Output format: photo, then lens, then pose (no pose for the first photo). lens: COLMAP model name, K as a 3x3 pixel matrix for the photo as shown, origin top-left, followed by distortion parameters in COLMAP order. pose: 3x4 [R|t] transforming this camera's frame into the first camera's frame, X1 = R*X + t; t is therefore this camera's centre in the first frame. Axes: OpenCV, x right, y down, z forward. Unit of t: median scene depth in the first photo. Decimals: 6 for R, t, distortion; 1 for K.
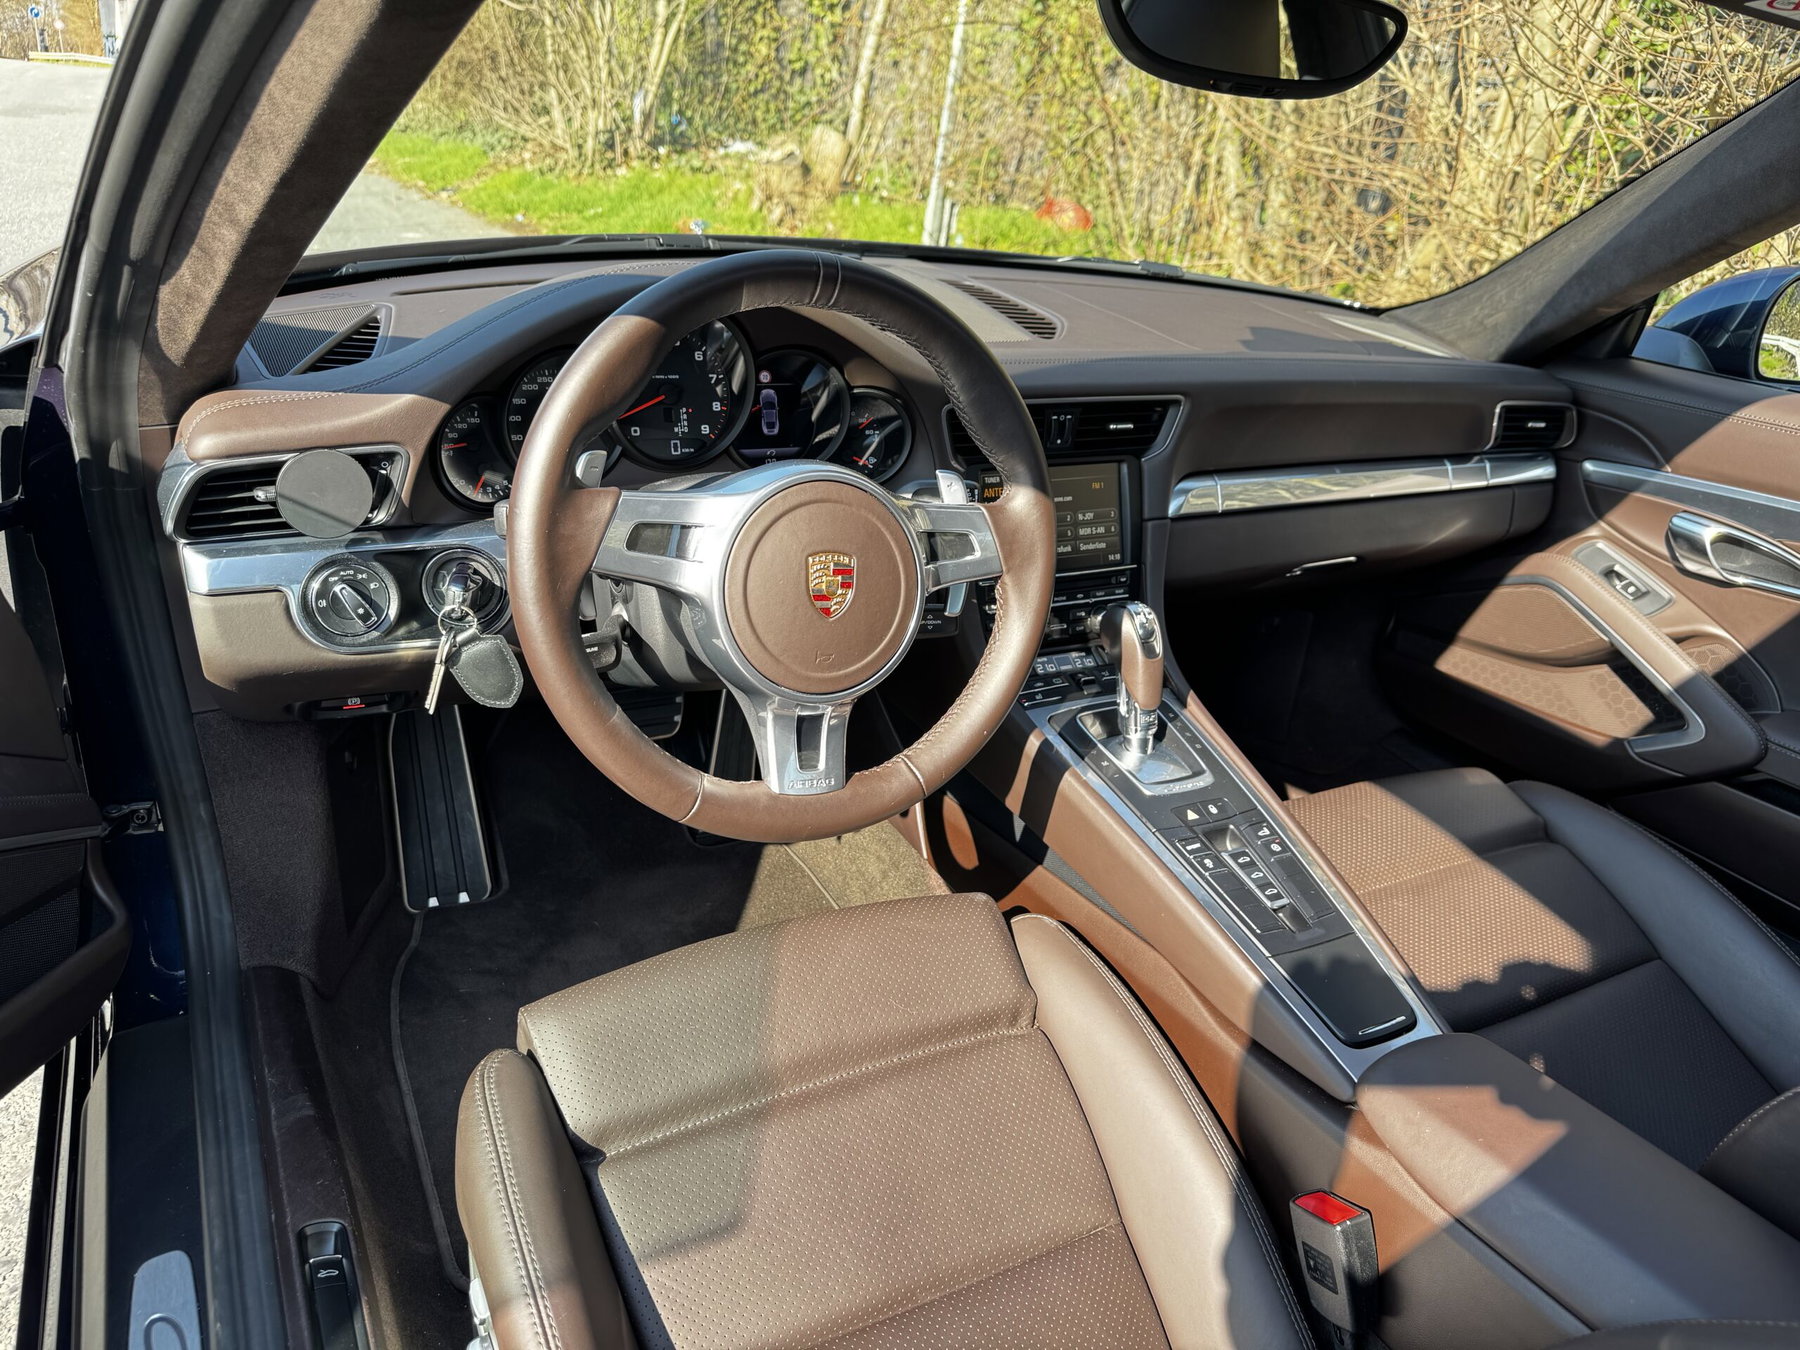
lens RADIAL K [[1364.6, 0, 823.9], [0, 1364.6, 677.5], [0, 0, 1]] dist [0.061224, -0.108265]
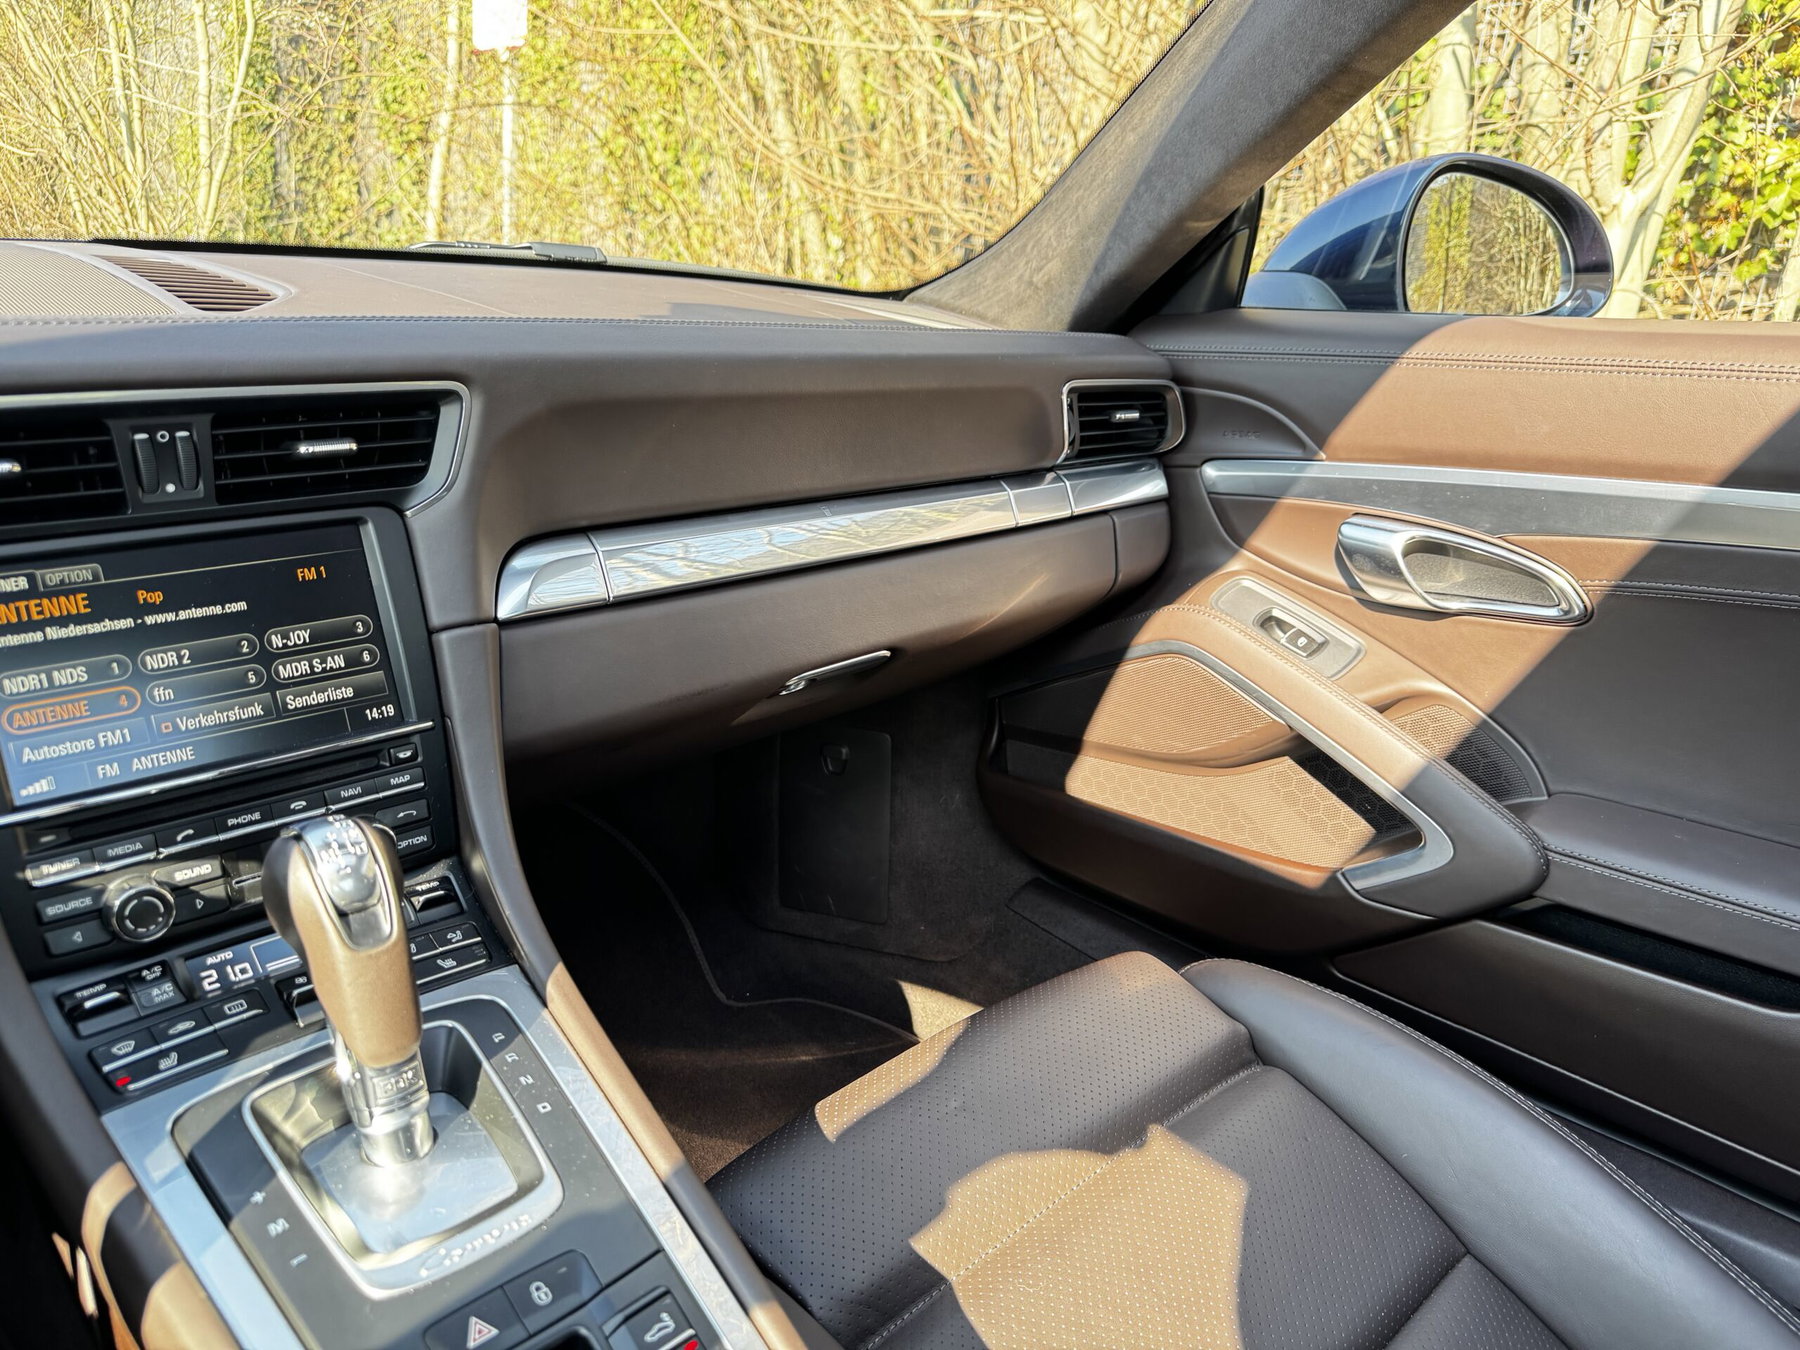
lens RADIAL K [[1242.8, 0, 900.0], [0, 1242.8, 675.0], [0, 0, 1]] dist [0.001676, 0.002438]
pose [[0.961205, -0.136384, 0.239759, 0.260762], [0.158724, 0.984363, -0.076390, -0.034020], [-0.225591, 0.111482, 0.967822, 0.477032]]
